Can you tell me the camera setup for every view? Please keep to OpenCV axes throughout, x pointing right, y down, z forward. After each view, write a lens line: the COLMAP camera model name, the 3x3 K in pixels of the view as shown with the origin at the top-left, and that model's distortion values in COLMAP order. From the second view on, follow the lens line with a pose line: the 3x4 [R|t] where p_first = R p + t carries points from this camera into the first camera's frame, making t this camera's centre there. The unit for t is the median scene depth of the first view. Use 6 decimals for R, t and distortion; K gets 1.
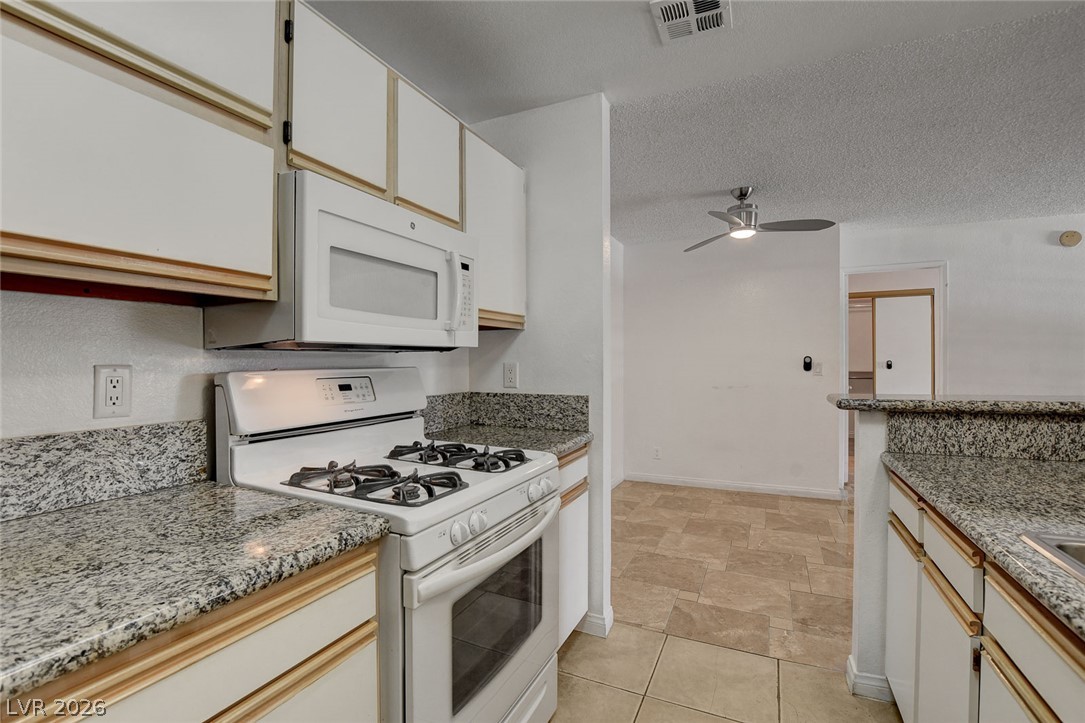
lens RADIAL K [[478.1, 0, 543.9], [0, 478.1, 363.5], [0, 0, 1]] dist [-0.013844, 0.001531]
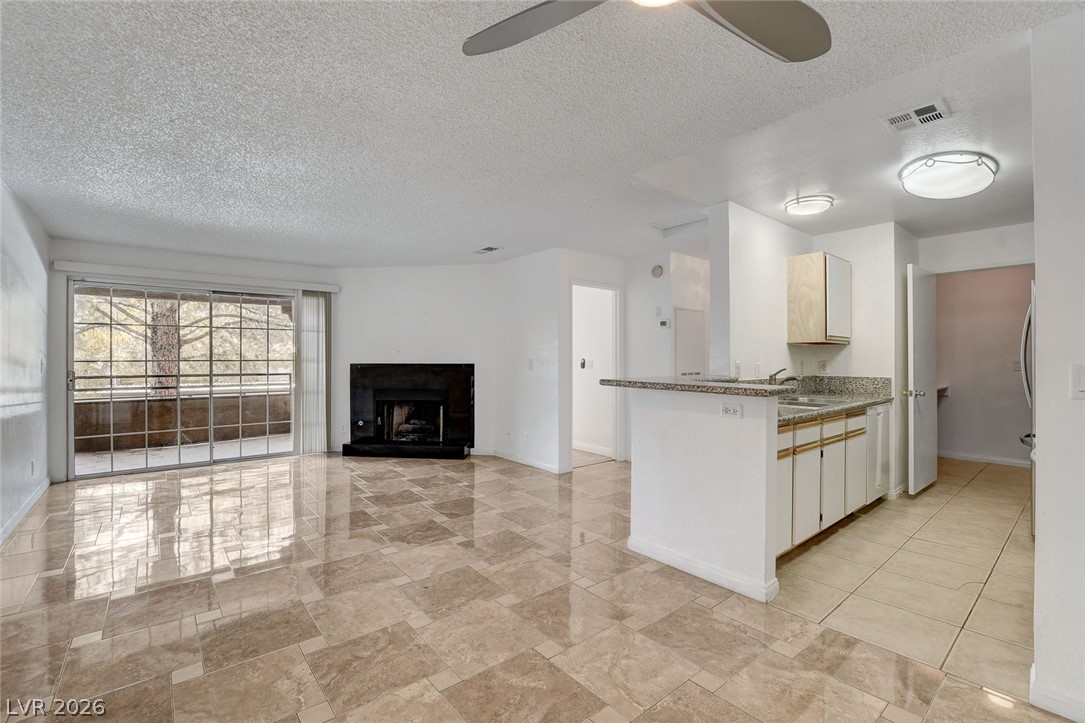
lens RADIAL K [[478.1, 0, 549.3], [0, 478.1, 360.7], [0, 0, 1]] dist [-0.013844, 0.001531]
pose [[-0.908077, 0.004942, 0.418774, 0.741595], [0.007022, 0.999969, 0.003425, -0.011564], [-0.418744, 0.006051, -0.908084, 2.827929]]
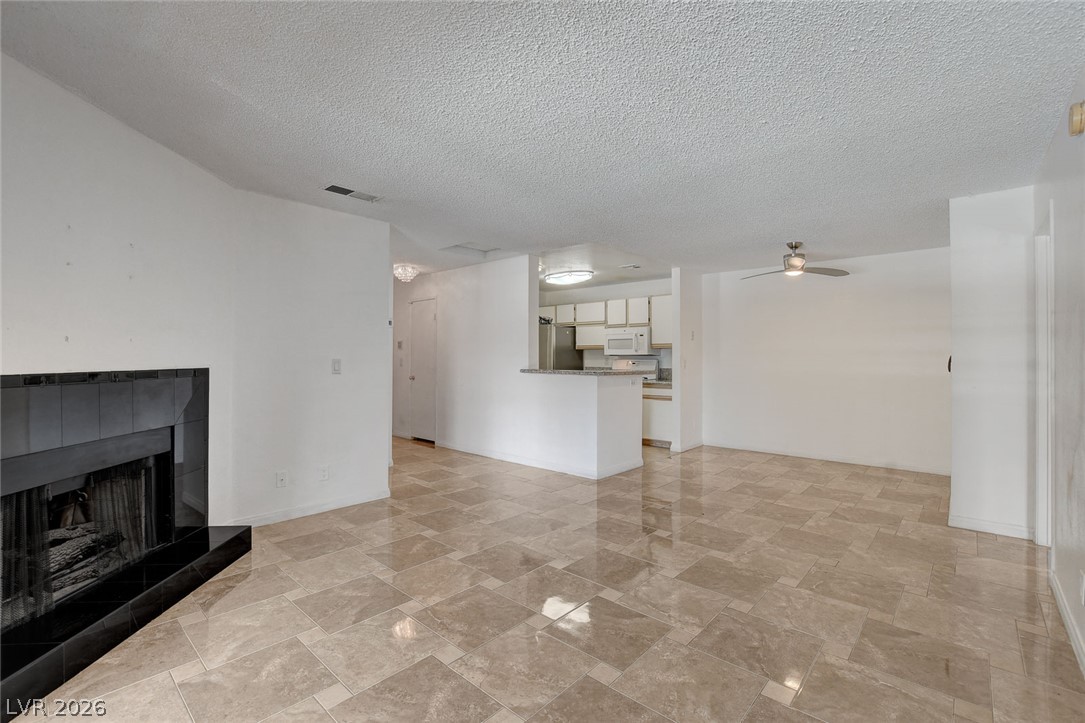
lens RADIAL K [[478.1, 0, 538.0], [0, 478.1, 357.8], [0, 0, 1]] dist [-0.013844, 0.001531]
pose [[-0.293121, 0.002937, -0.956071, 4.306219], [-0.000374, 0.999995, 0.003187, -0.021937], [0.956075, 0.001292, -0.293118, 1.448176]]
